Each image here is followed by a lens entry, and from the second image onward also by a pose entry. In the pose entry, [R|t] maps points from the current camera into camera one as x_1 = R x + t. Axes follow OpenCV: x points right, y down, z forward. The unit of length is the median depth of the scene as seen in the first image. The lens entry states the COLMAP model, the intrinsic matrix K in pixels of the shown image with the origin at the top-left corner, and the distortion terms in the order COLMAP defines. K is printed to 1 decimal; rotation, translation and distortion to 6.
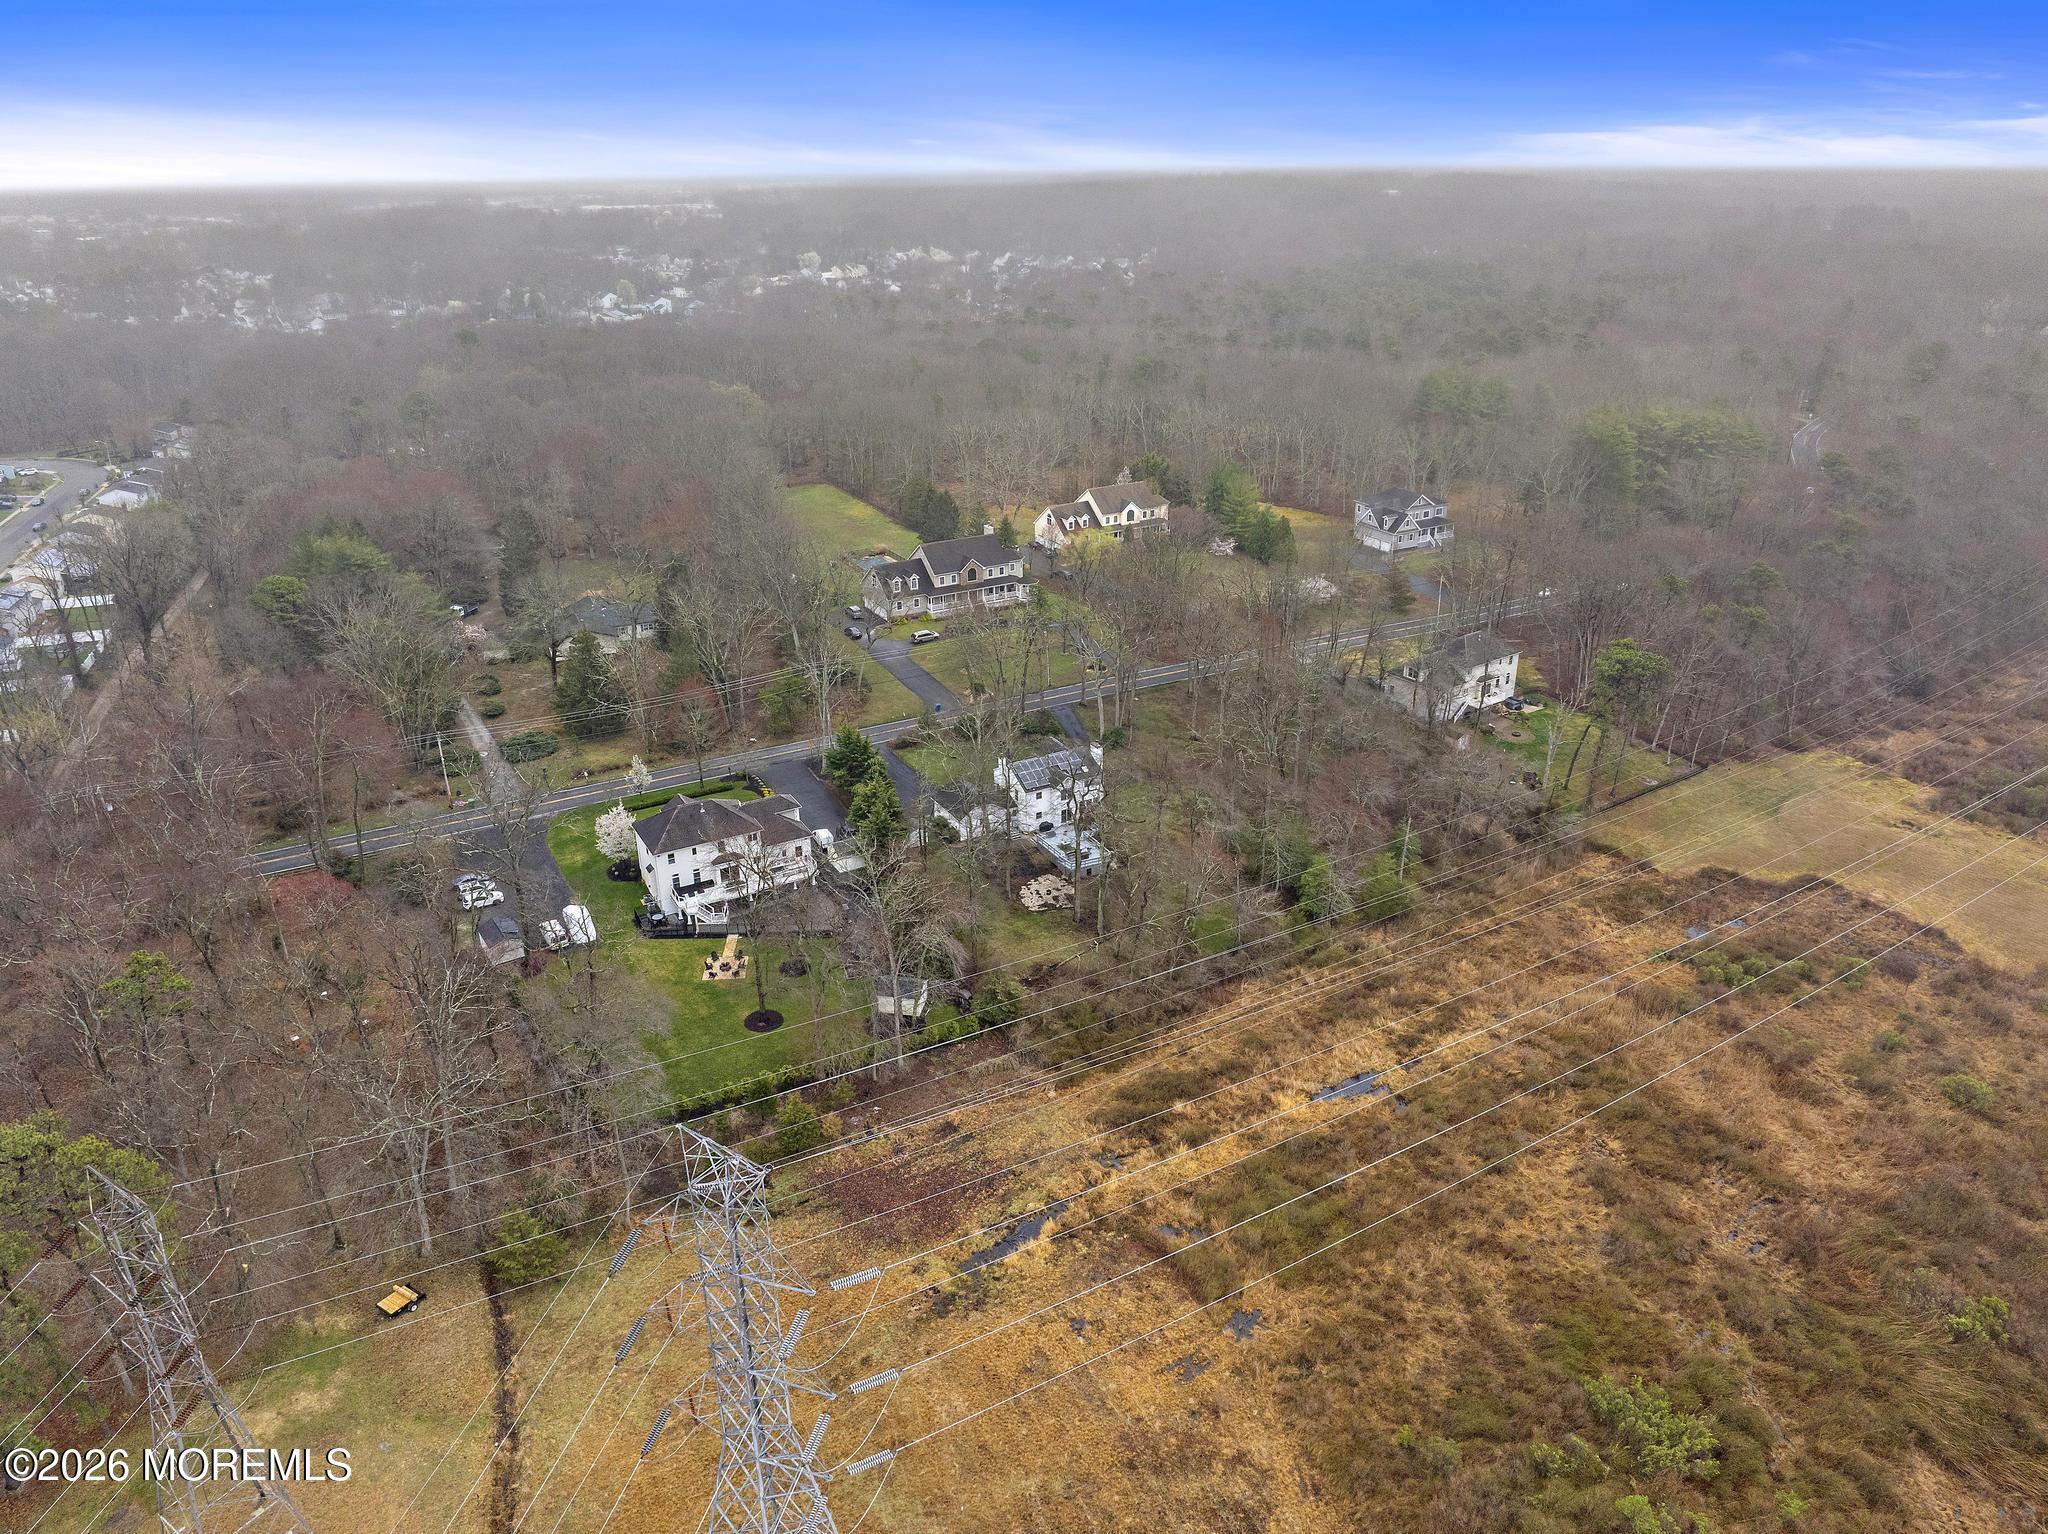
lens RADIAL K [[1440.6, 0, 1012.8], [0, 1440.6, 758.4], [0, 0, 1]] dist [-0.036540, 0.001291]
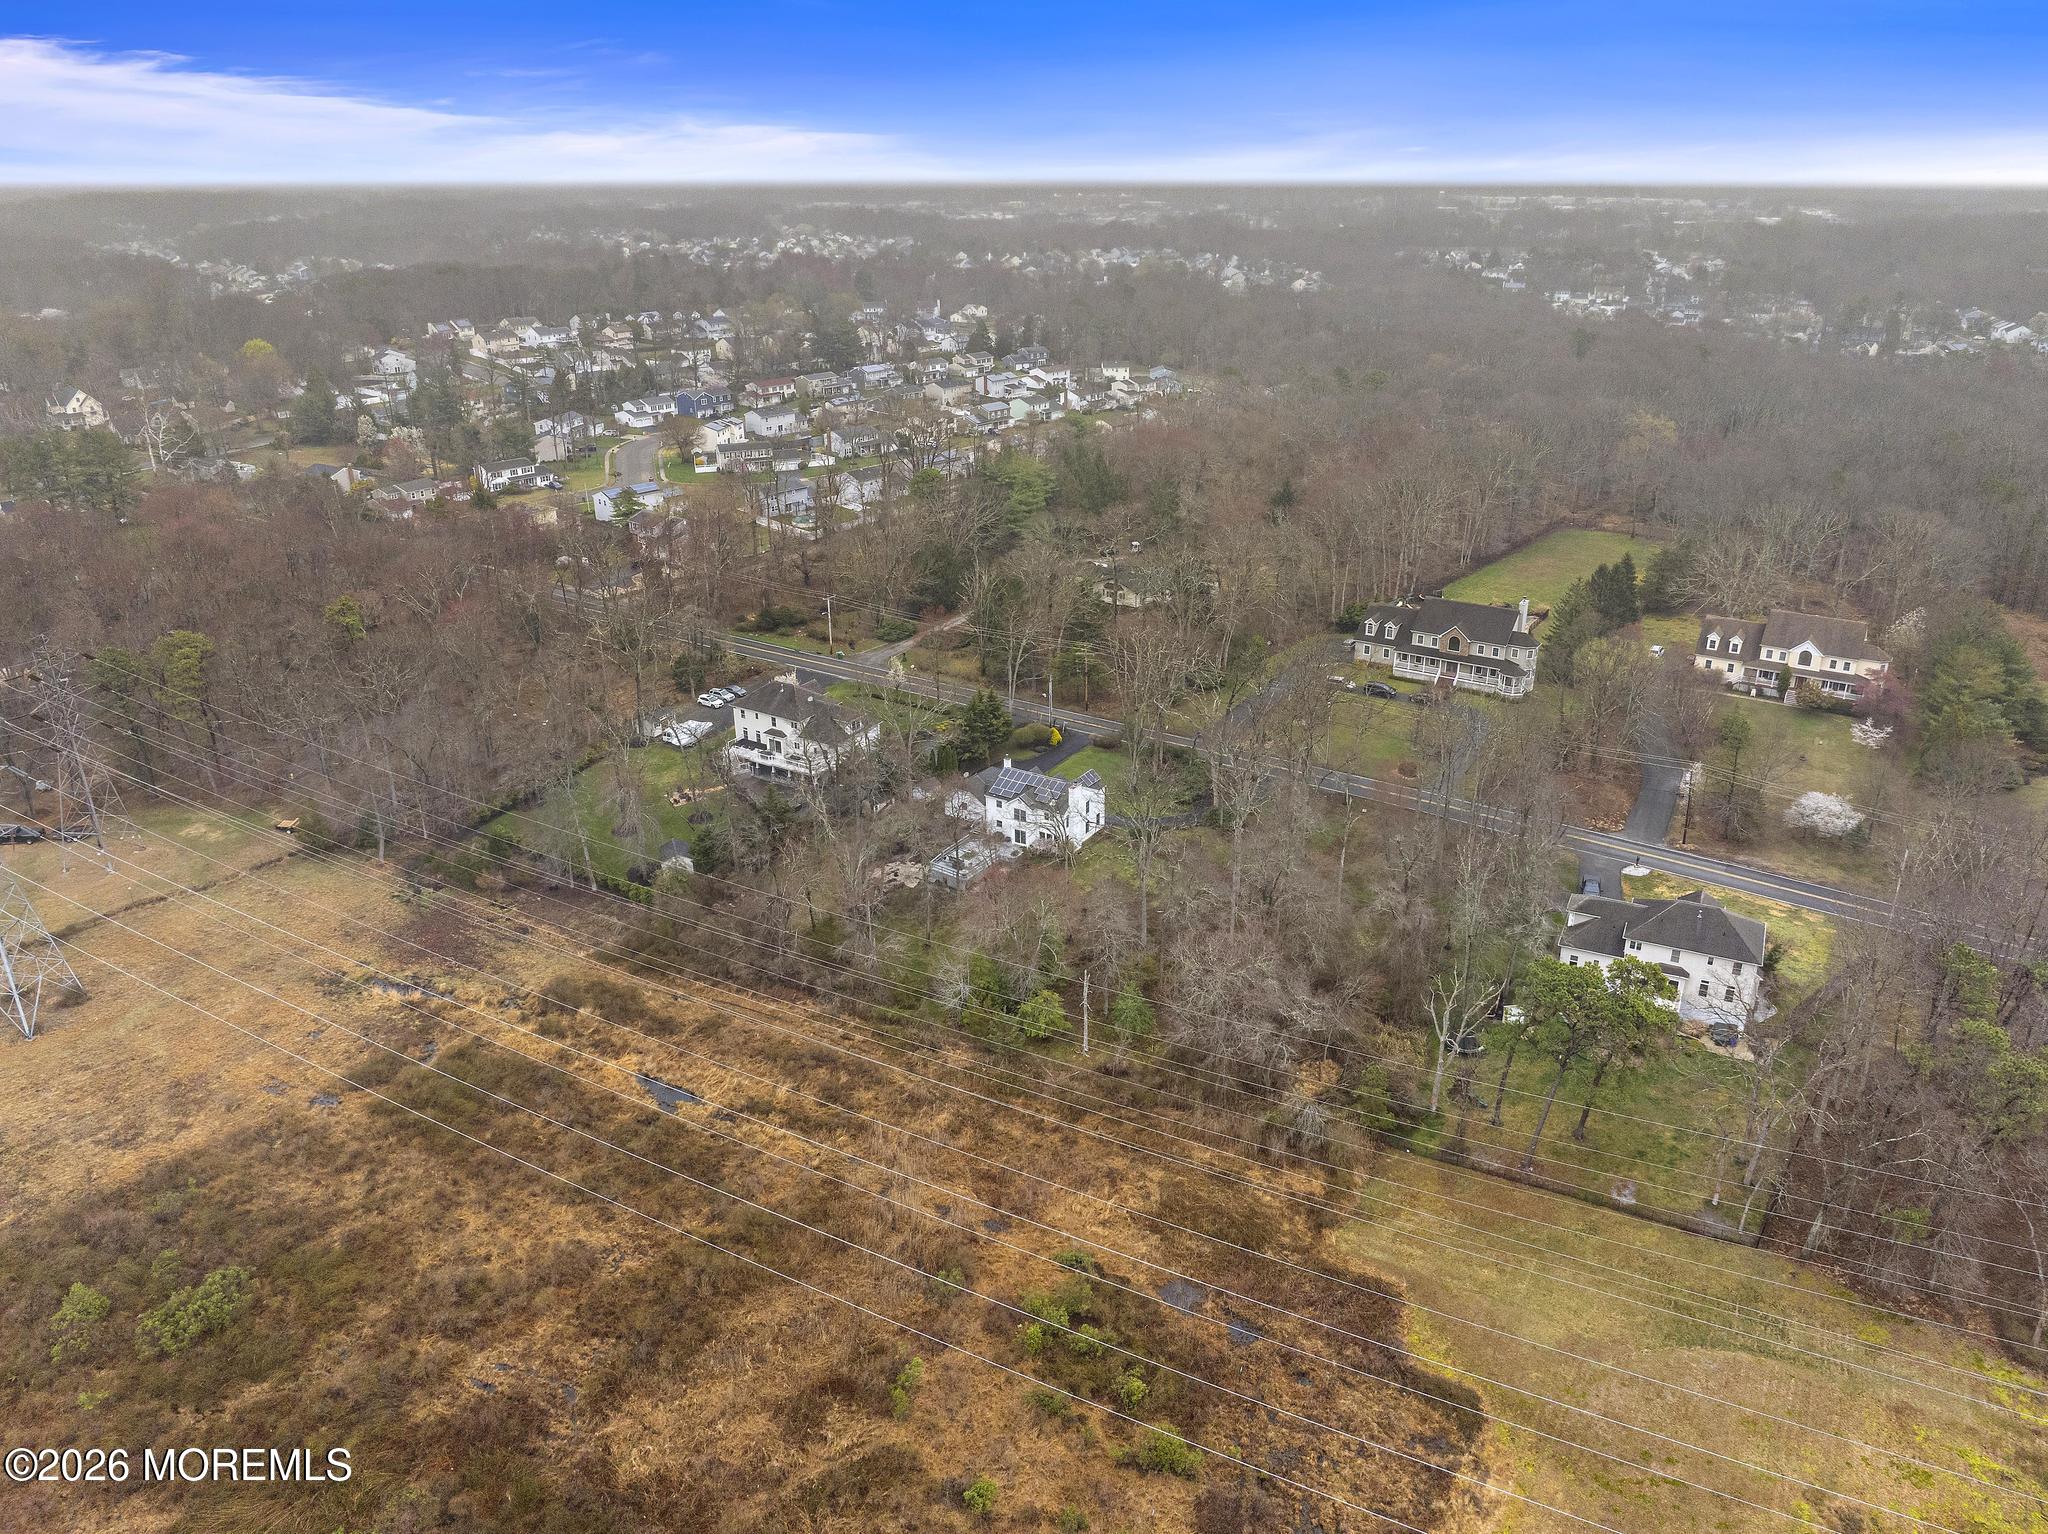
lens RADIAL K [[1440.6, 0, 1019.5], [0, 1440.6, 776.0], [0, 0, 1]] dist [-0.036540, 0.001291]
pose [[0.471371, 0.362842, -0.803838, 0.834340], [-0.347269, 0.914177, 0.209008, -0.209700], [0.810687, 0.180628, 0.556920, 0.458099]]
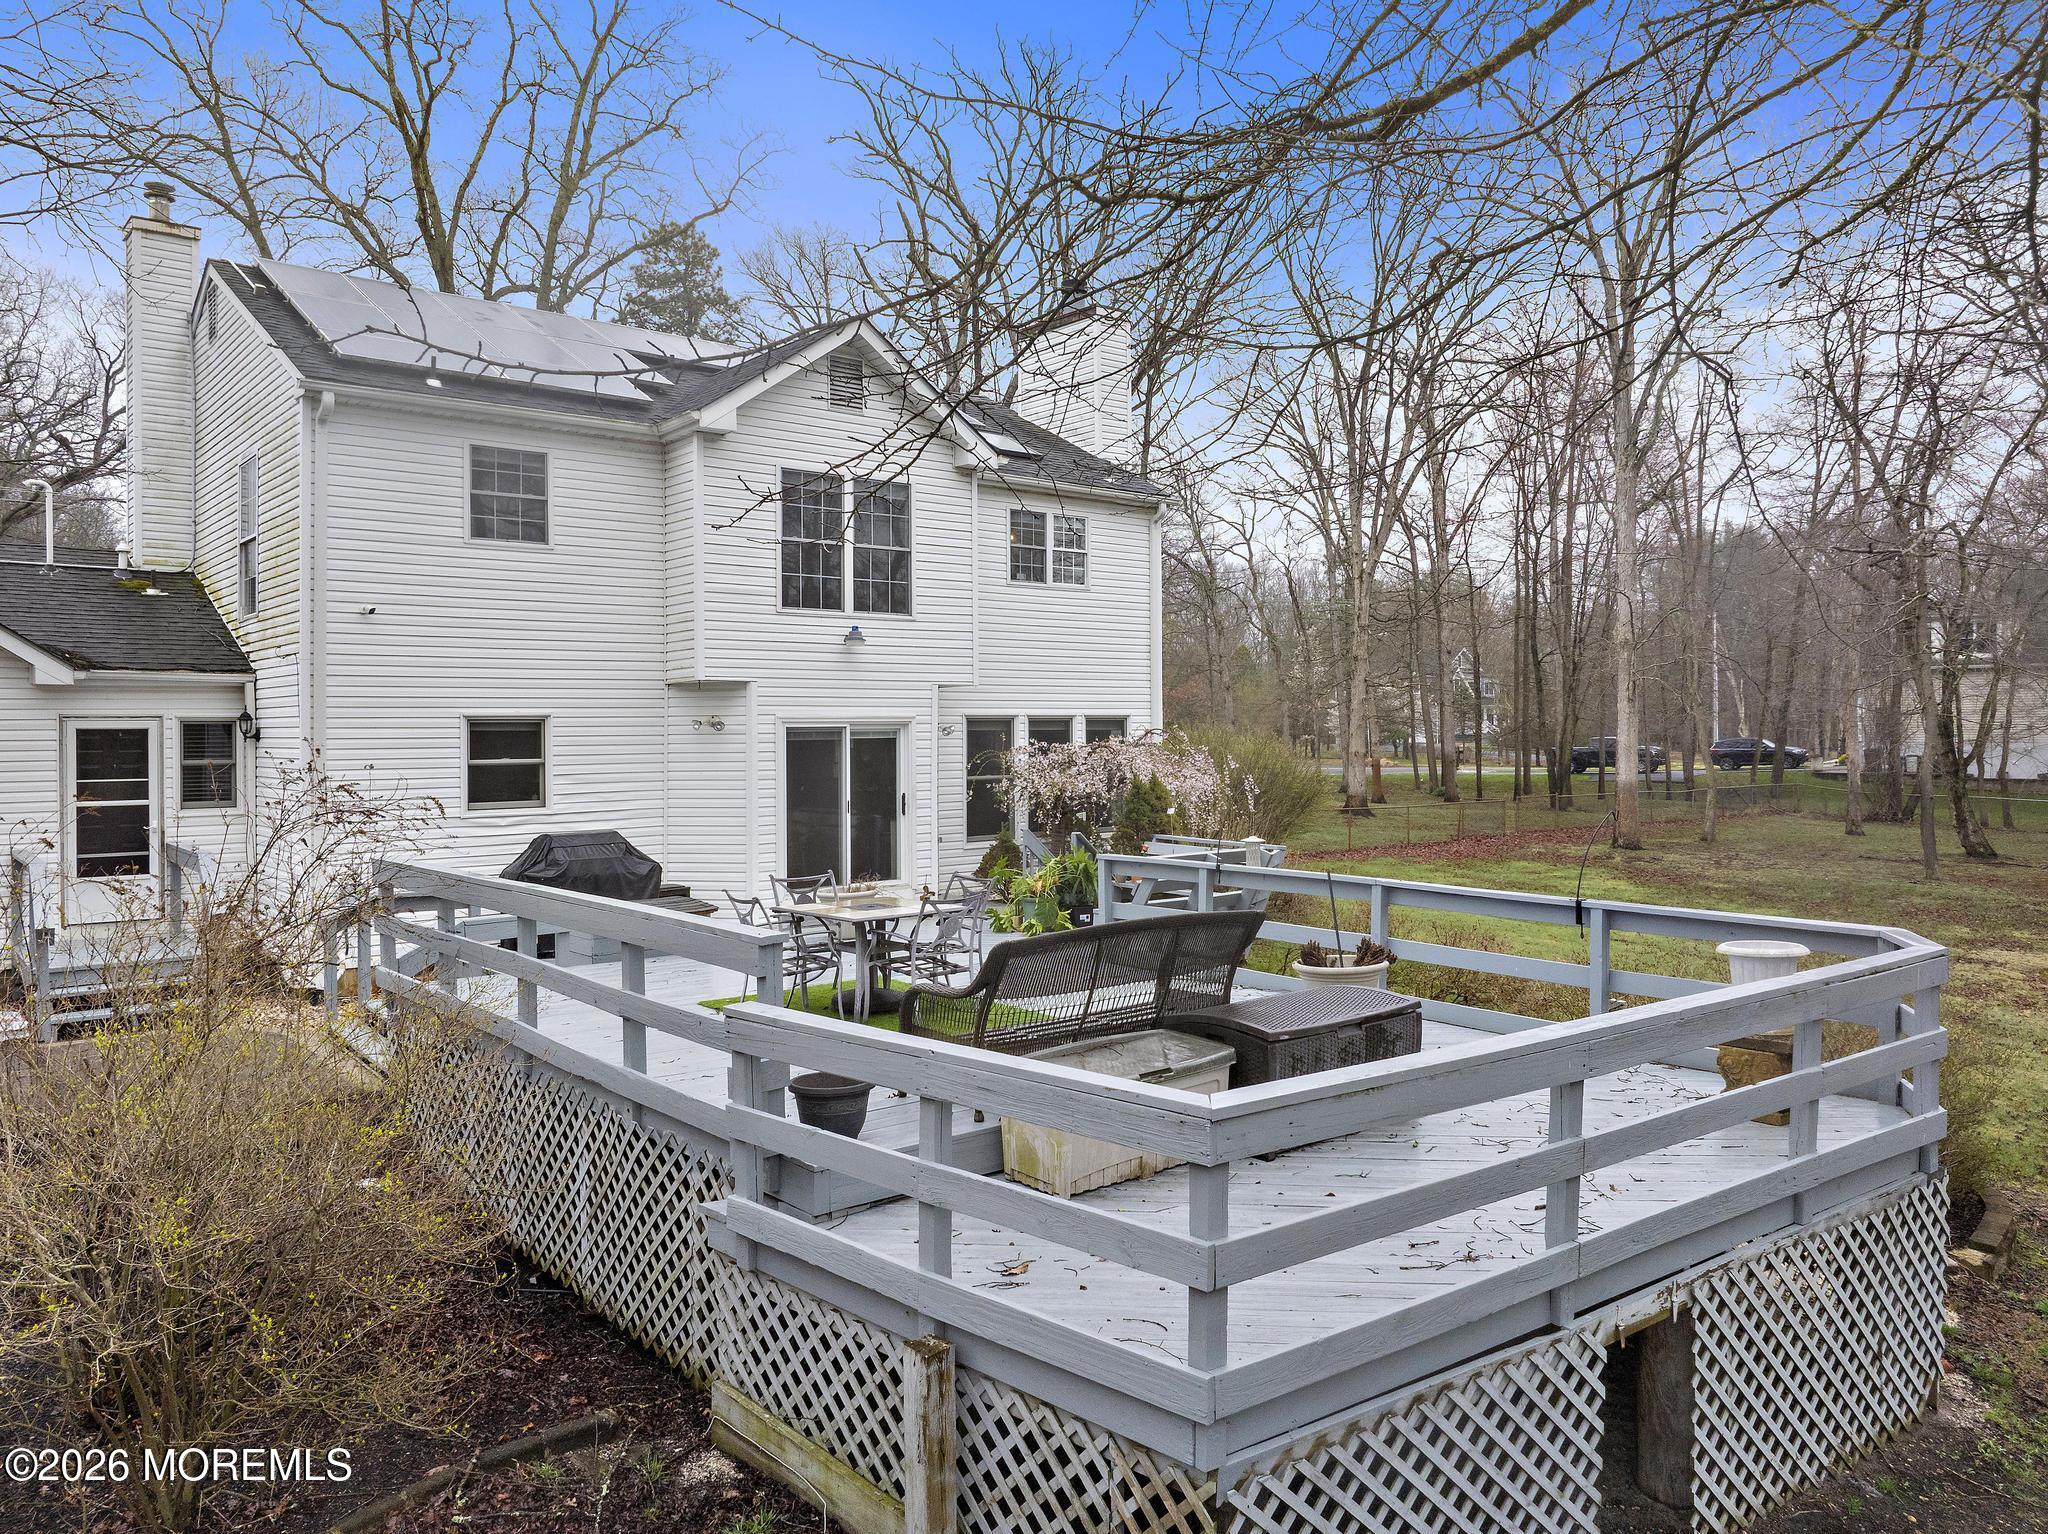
lens RADIAL K [[1440.6, 0, 1031.8], [0, 1440.6, 750.2], [0, 0, 1]] dist [-0.036540, 0.001291]
pose [[0.978818, 0.003146, 0.204707, 0.031190], [0.075908, 0.923039, -0.377144, 0.073386], [-0.190139, 0.384694, 0.903248, 0.938626]]
